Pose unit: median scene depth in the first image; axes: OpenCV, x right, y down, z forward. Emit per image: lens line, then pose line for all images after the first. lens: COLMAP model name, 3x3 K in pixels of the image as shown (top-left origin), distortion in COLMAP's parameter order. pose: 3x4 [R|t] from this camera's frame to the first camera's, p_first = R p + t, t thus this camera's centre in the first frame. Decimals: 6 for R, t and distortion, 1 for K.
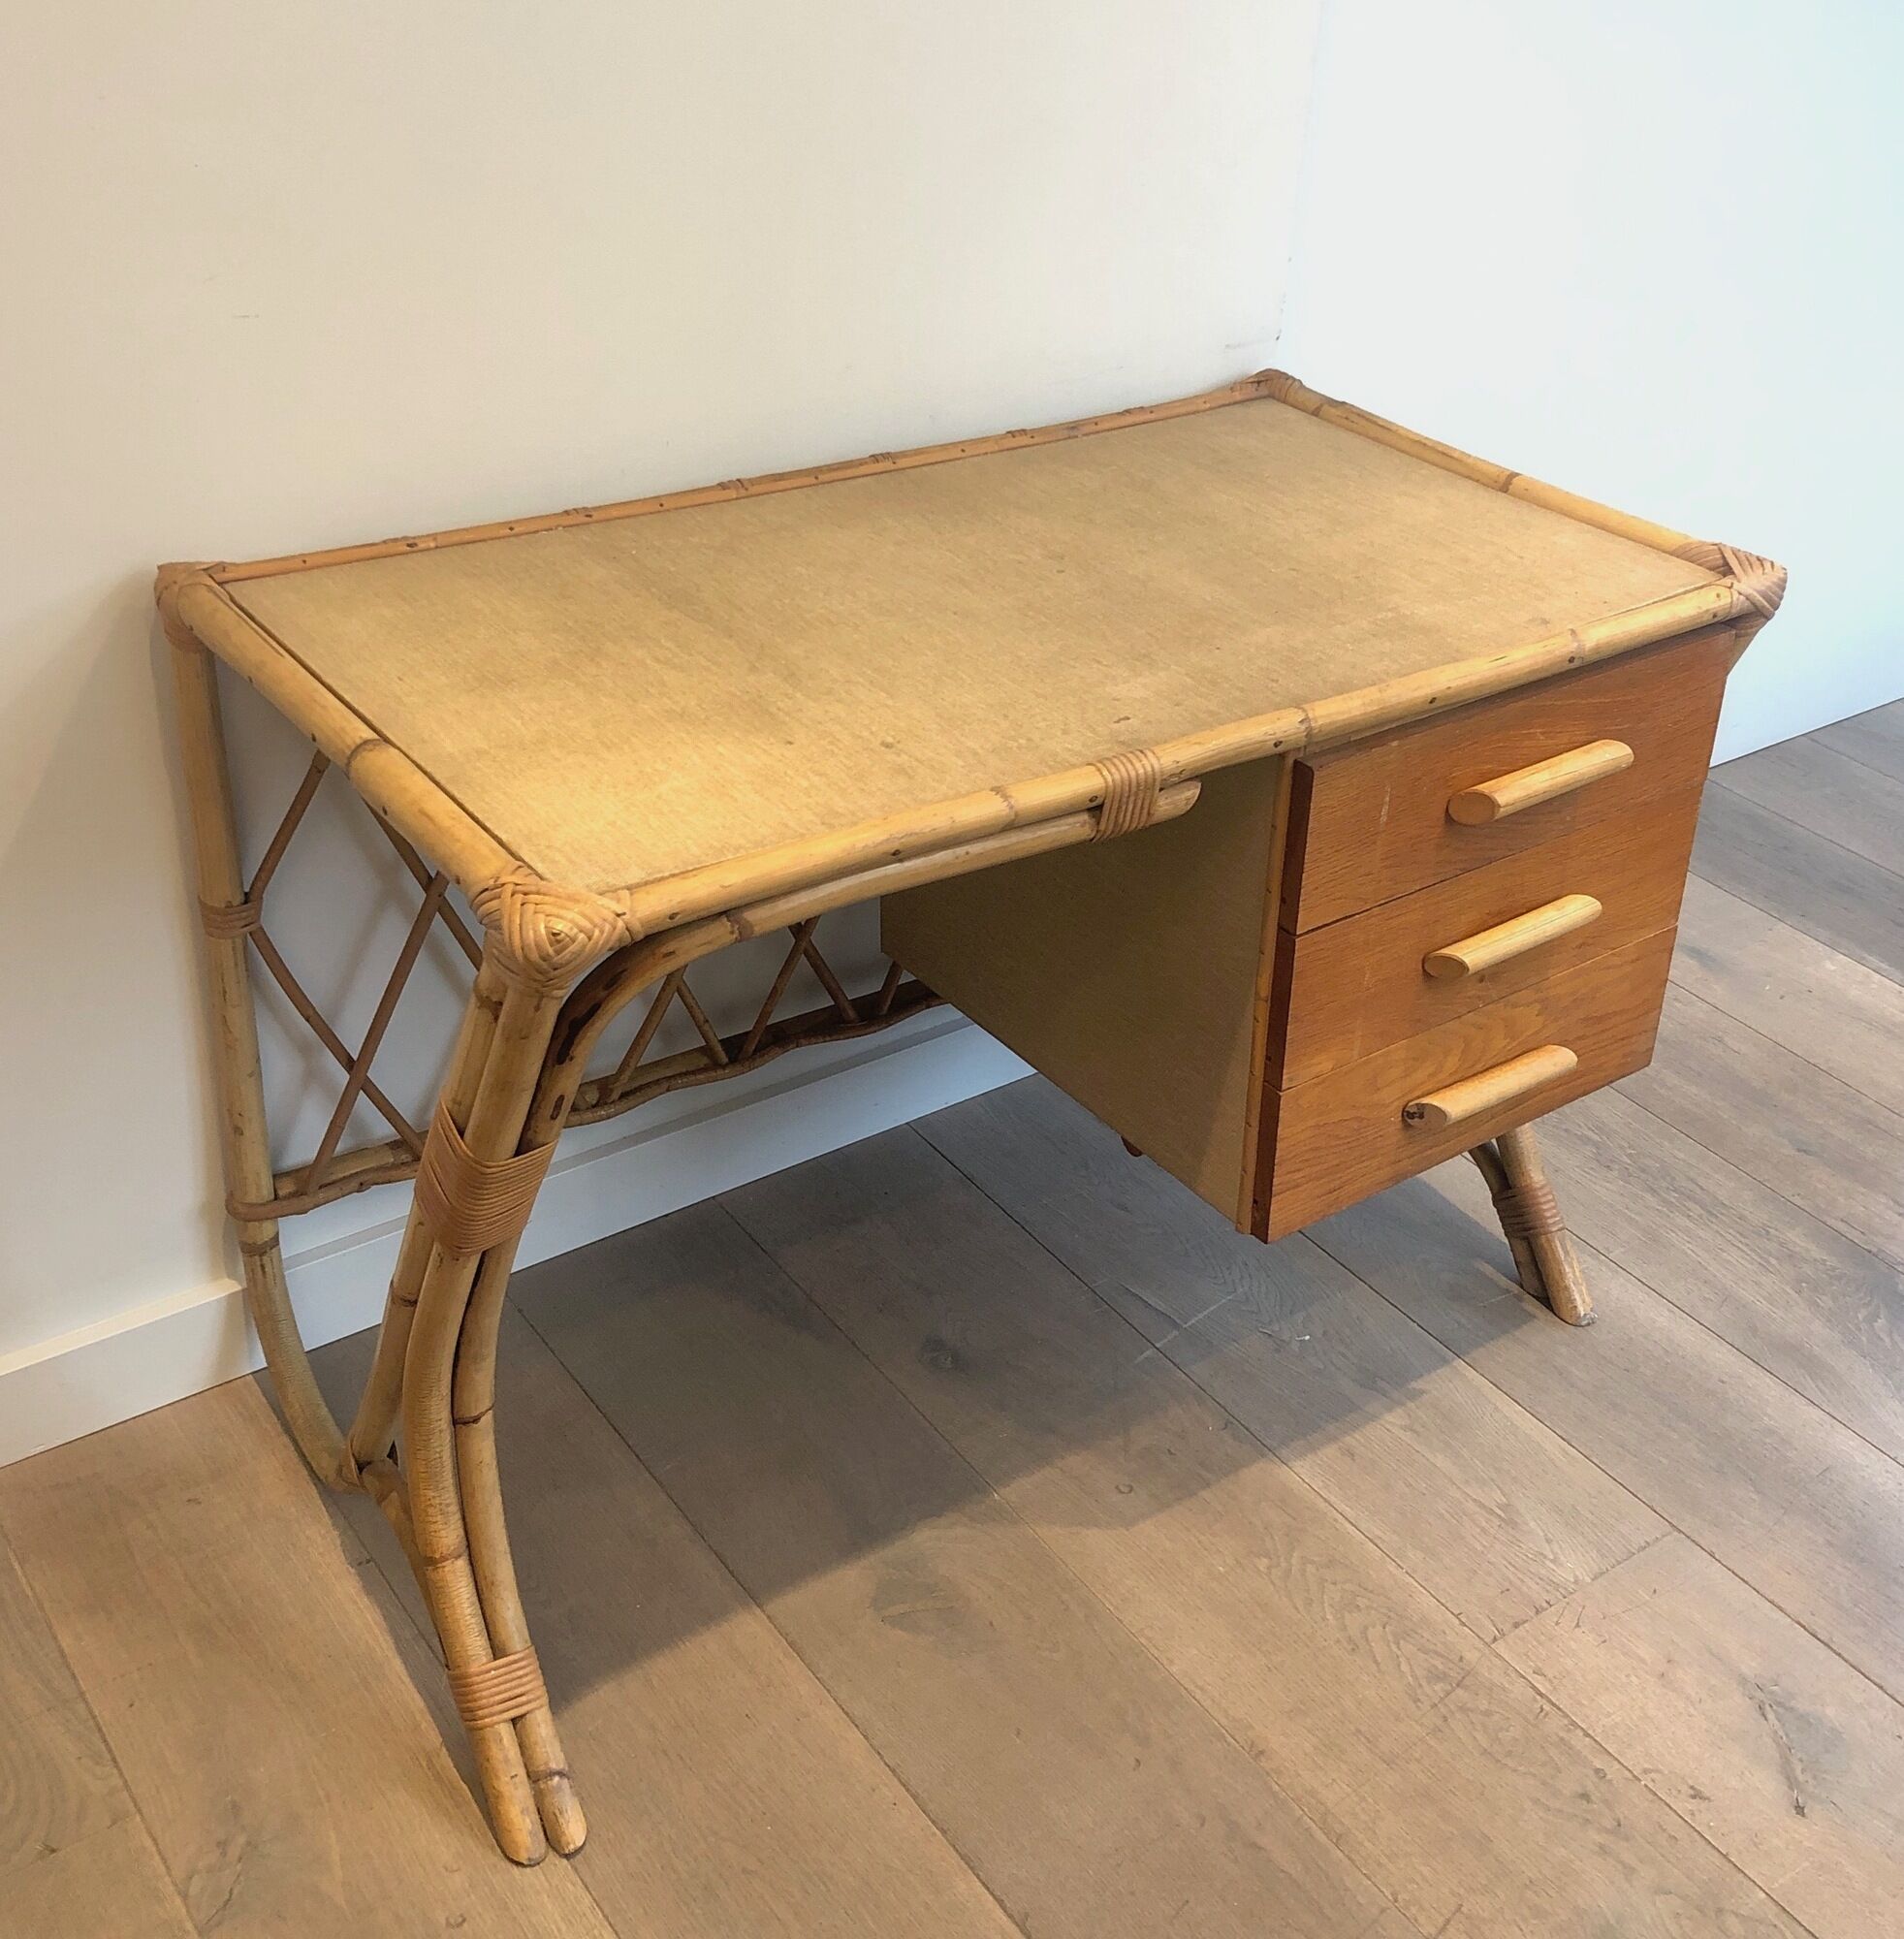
lens RADIAL K [[2339.5, 0, 939.5], [0, 2339.5, 932.5], [0, 0, 1]] dist [0.041431, 0.000000]
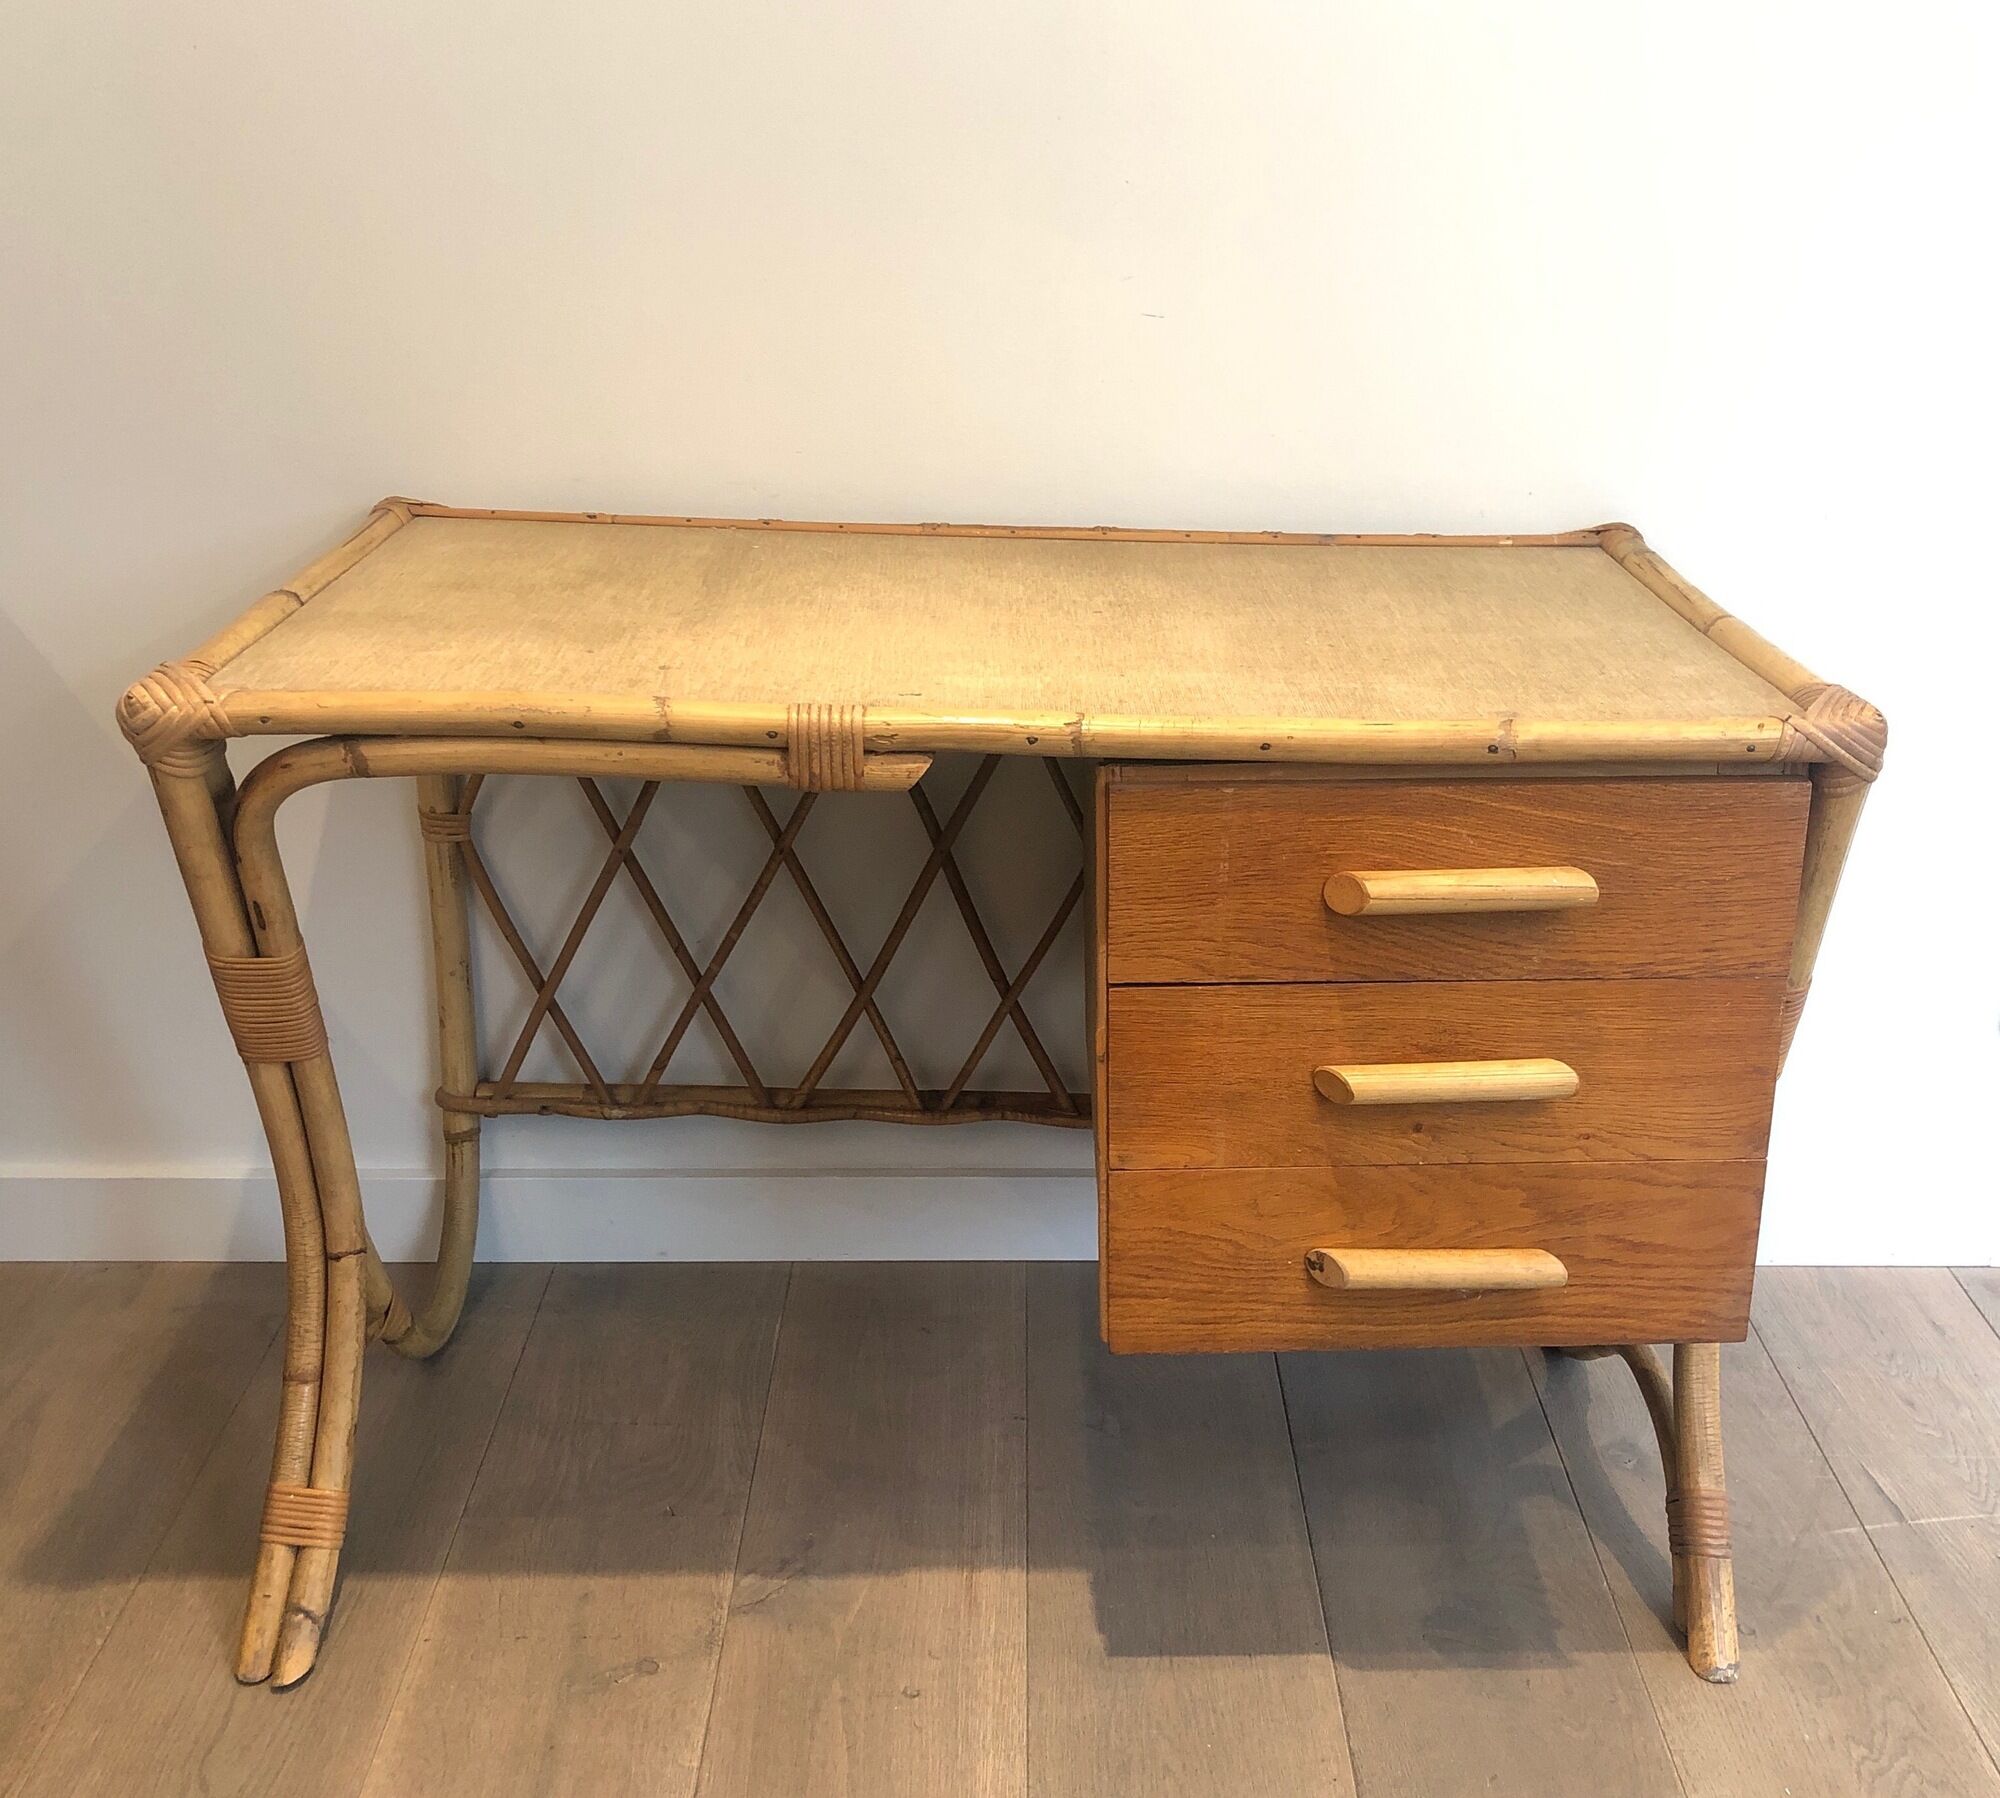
lens RADIAL K [[2174.4, 0, 1060.0], [0, 2174.4, 919.3], [0, 0, 1]] dist [0.043731, 0.000000]
pose [[0.828654, 0.182701, -0.529106, 0.544962], [-0.267899, 0.959393, -0.088286, 0.053153], [0.491491, 0.214906, 0.843950, 0.255708]]
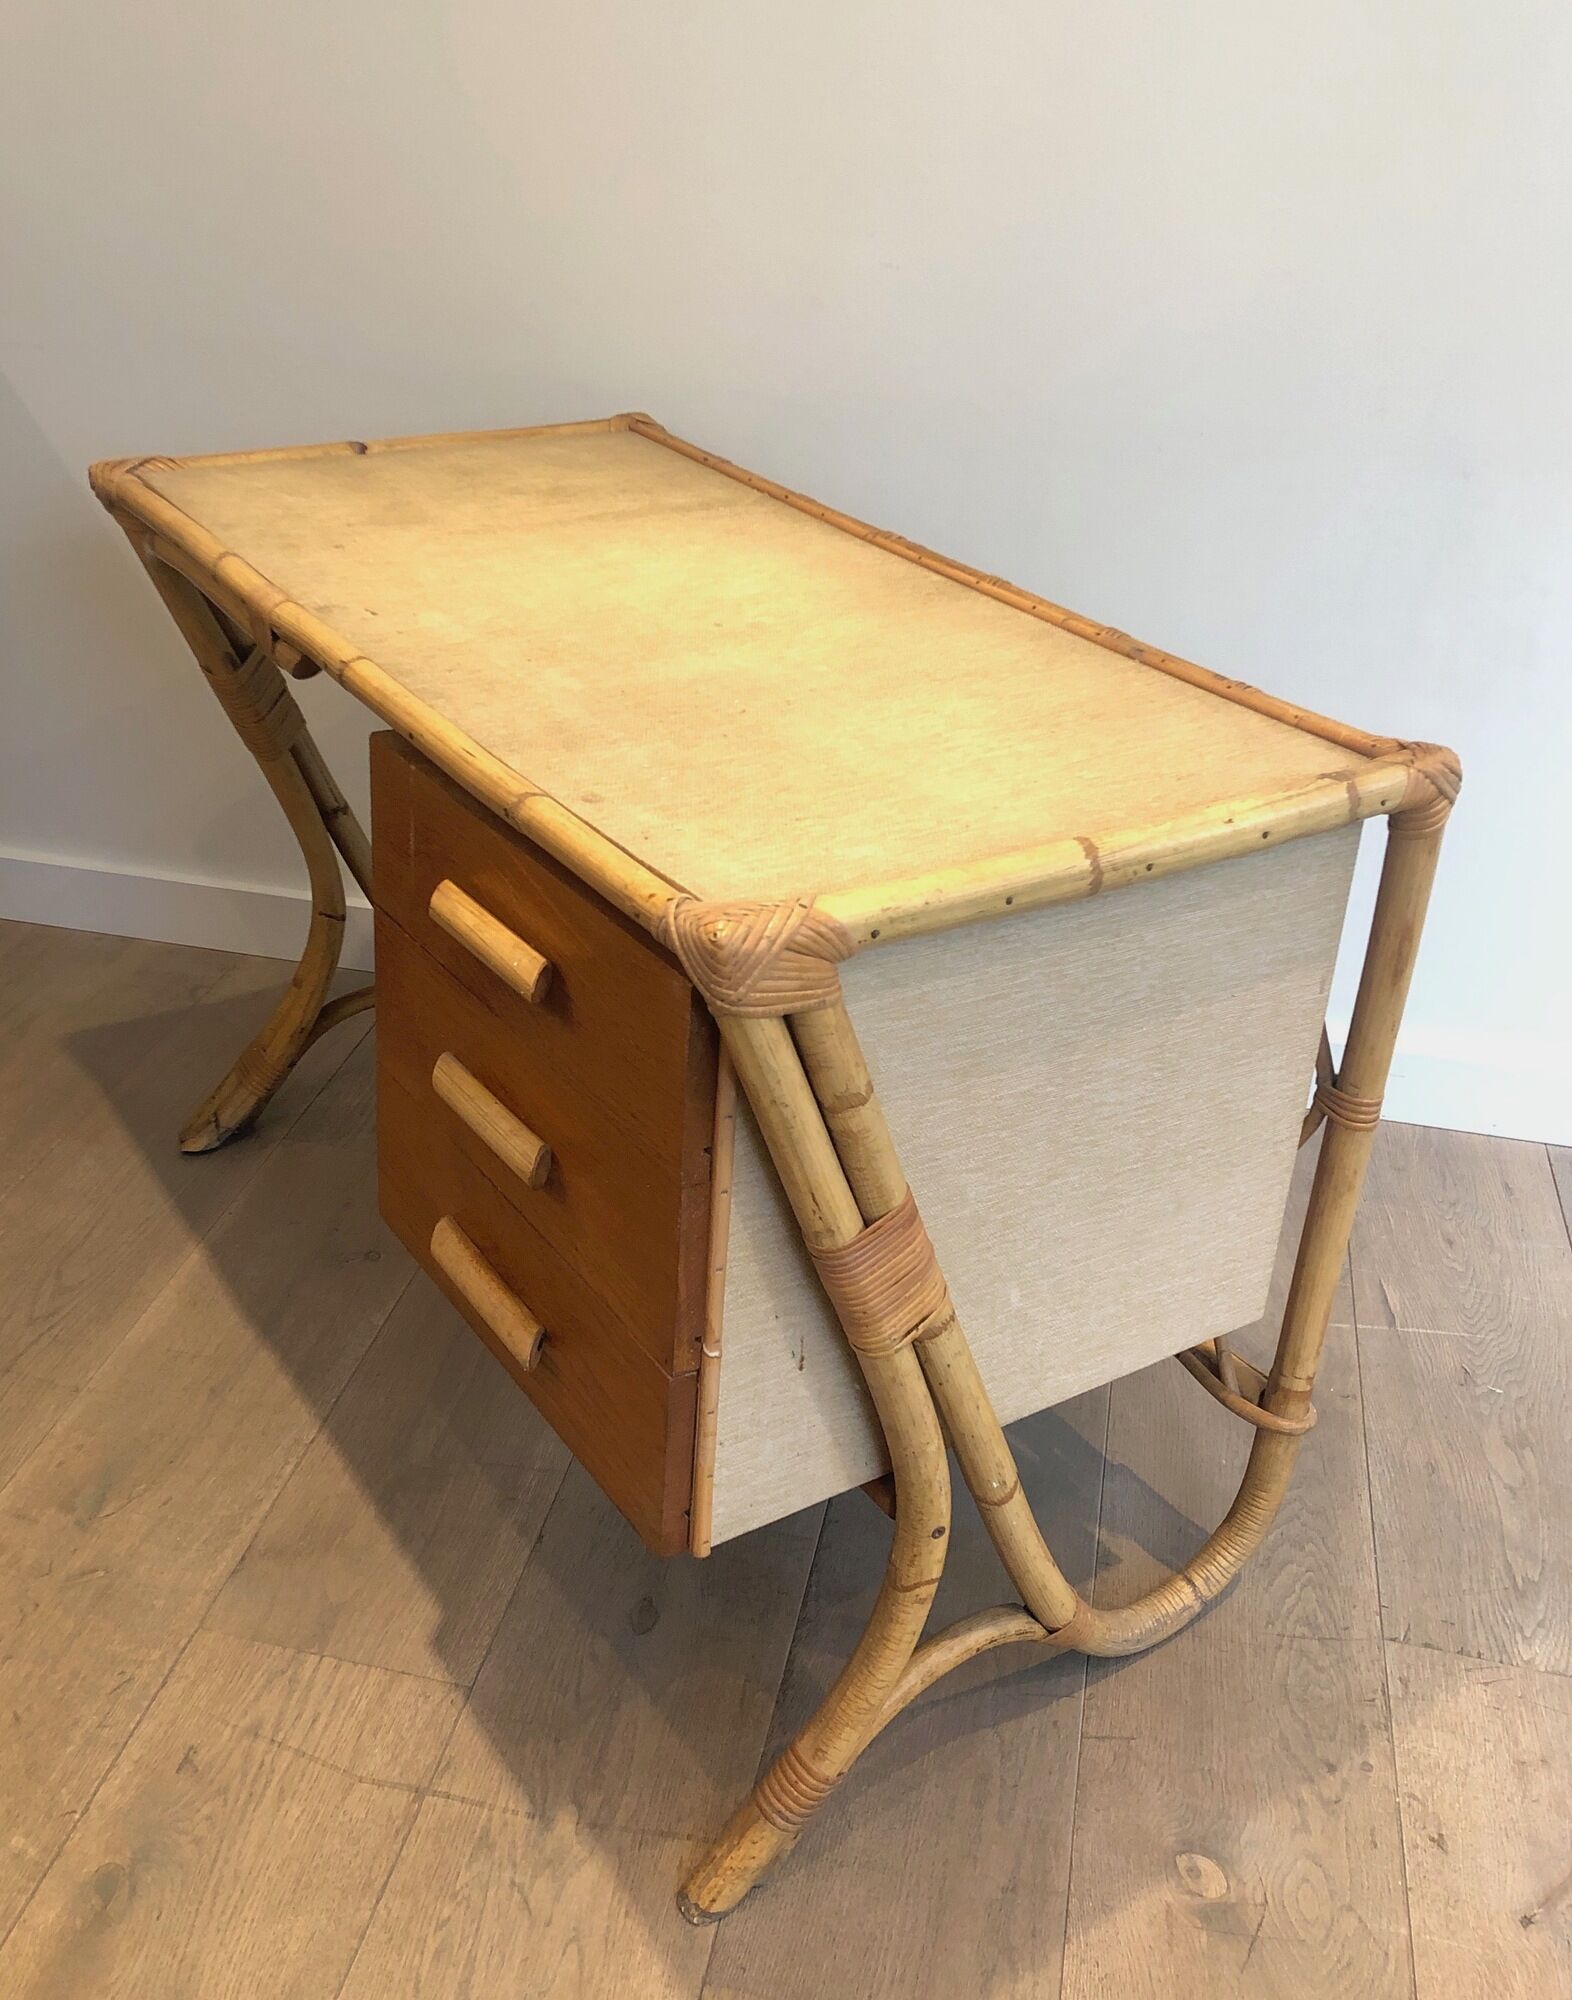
lens RADIAL K [[1926.7, 0, 718.6], [0, 1926.7, 913.1], [0, 0, 1]] dist [0.045600, 0.000000]
pose [[-0.047985, 0.405134, -0.912997, 0.876008], [-0.546770, 0.754288, 0.363445, -0.367039], [0.835907, 0.516639, 0.185321, 0.913310]]
